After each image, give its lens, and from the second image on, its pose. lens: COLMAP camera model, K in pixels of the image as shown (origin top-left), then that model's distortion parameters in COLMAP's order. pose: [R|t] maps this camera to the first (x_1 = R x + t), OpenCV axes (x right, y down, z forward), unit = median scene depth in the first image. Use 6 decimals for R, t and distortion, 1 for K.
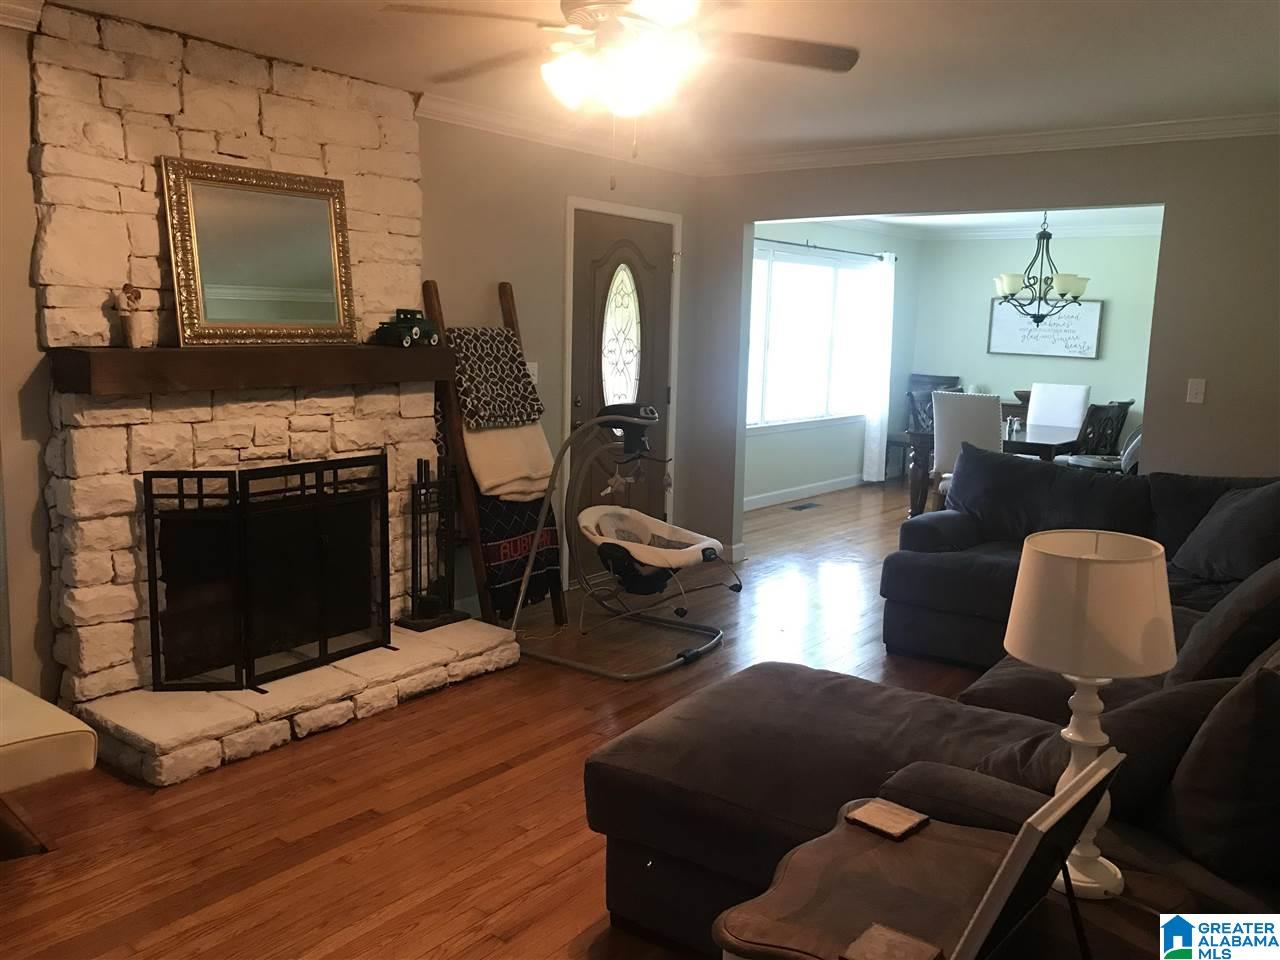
lens RADIAL K [[1049.9, 0, 635.8], [0, 1049.9, 470.2], [0, 0, 1]] dist [0.008402, 0.003097]
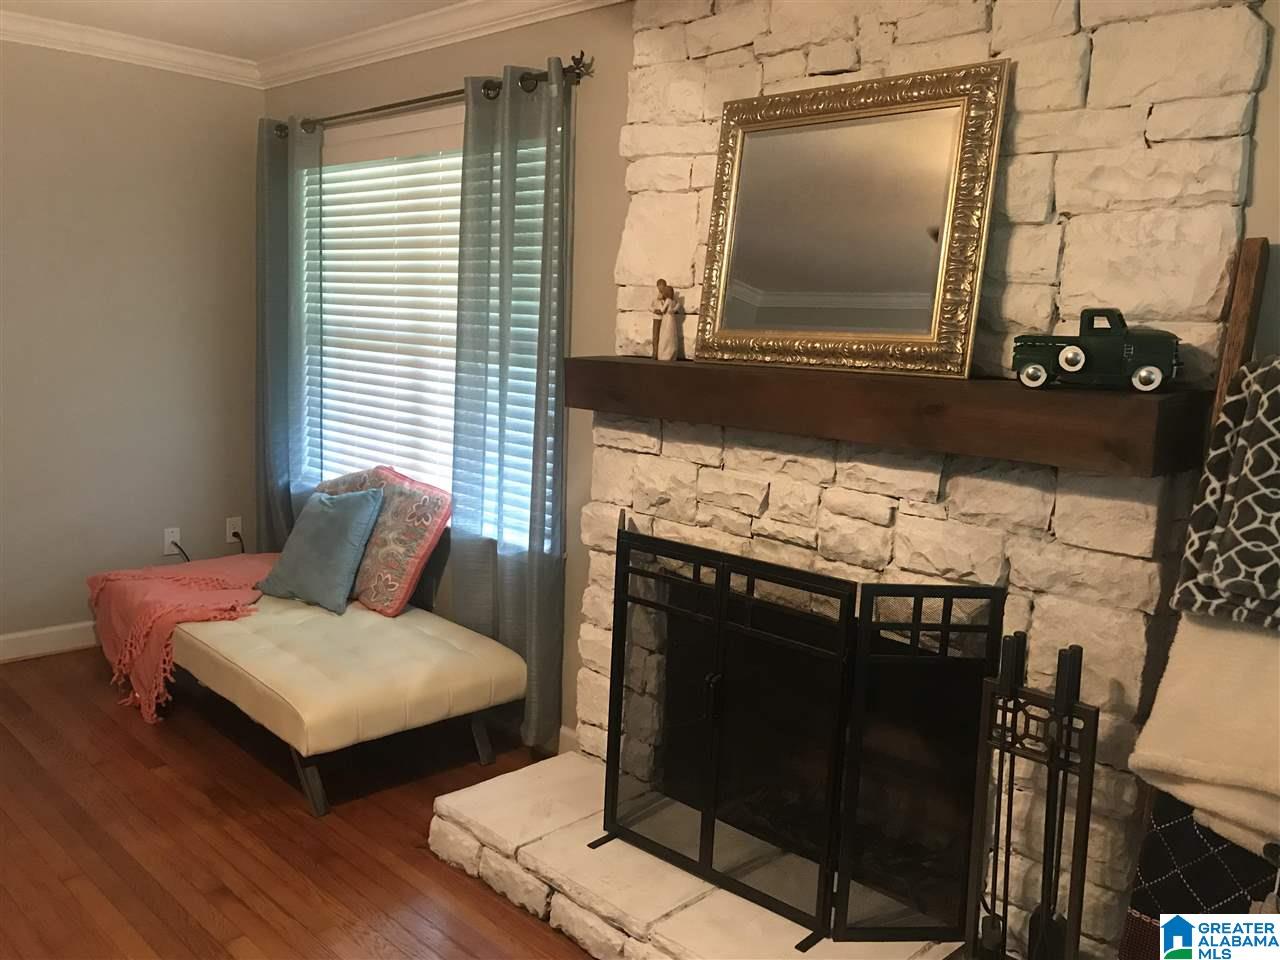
lens RADIAL K [[1049.9, 0, 635.8], [0, 1049.9, 470.2], [0, 0, 1]] dist [0.008402, 0.003097]
pose [[-0.120742, 0.113999, -0.986116, 0.278379], [-0.179239, 0.974553, 0.134608, -0.120456], [0.976368, 0.193004, -0.097236, 0.940319]]
